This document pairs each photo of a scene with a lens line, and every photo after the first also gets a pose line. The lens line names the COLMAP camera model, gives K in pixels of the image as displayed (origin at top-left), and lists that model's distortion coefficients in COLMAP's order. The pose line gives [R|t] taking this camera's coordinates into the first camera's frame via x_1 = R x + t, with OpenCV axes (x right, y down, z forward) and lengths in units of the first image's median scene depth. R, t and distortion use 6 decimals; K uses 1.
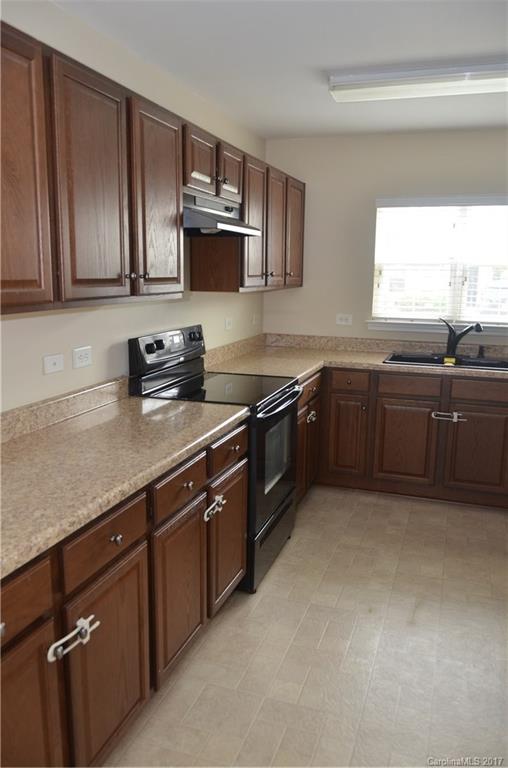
lens RADIAL K [[604.5, 0, 254.0], [0, 604.5, 384.0], [0, 0, 1]] dist [-0.021281, -0.002535]
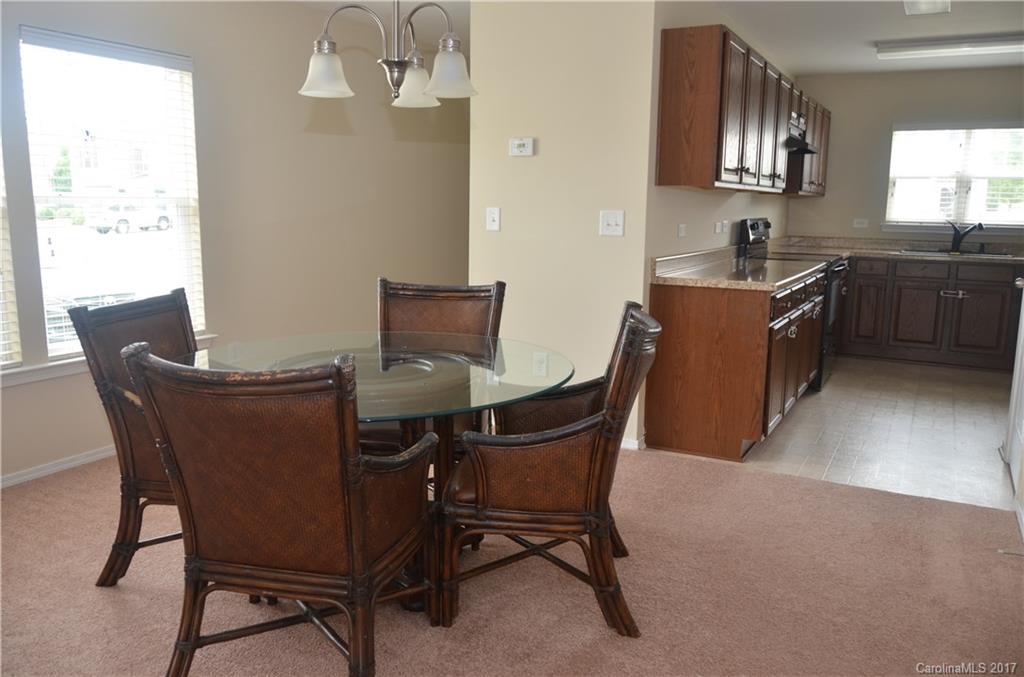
lens RADIAL K [[806.0, 0, 512.0], [0, 806.0, 338.5], [0, 0, 1]] dist [-0.021281, -0.002535]
pose [[0.987345, 0.028109, -0.156074, -0.316894], [-0.031731, 0.999281, -0.020759, 0.200967], [0.155378, 0.025449, 0.987527, -0.770961]]
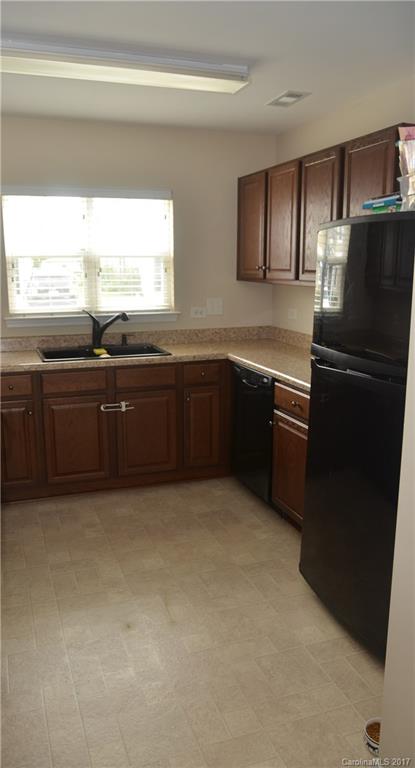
lens RADIAL K [[580.1, 0, 181.4], [0, 580.1, 383.9], [0, 0, 1]] dist [-0.038147, -0.000193]
pose [[0.792061, -0.145319, 0.592893, -0.152168], [0.130371, 0.989112, 0.068267, -0.034457], [-0.596359, 0.023224, 0.802382, 0.148349]]
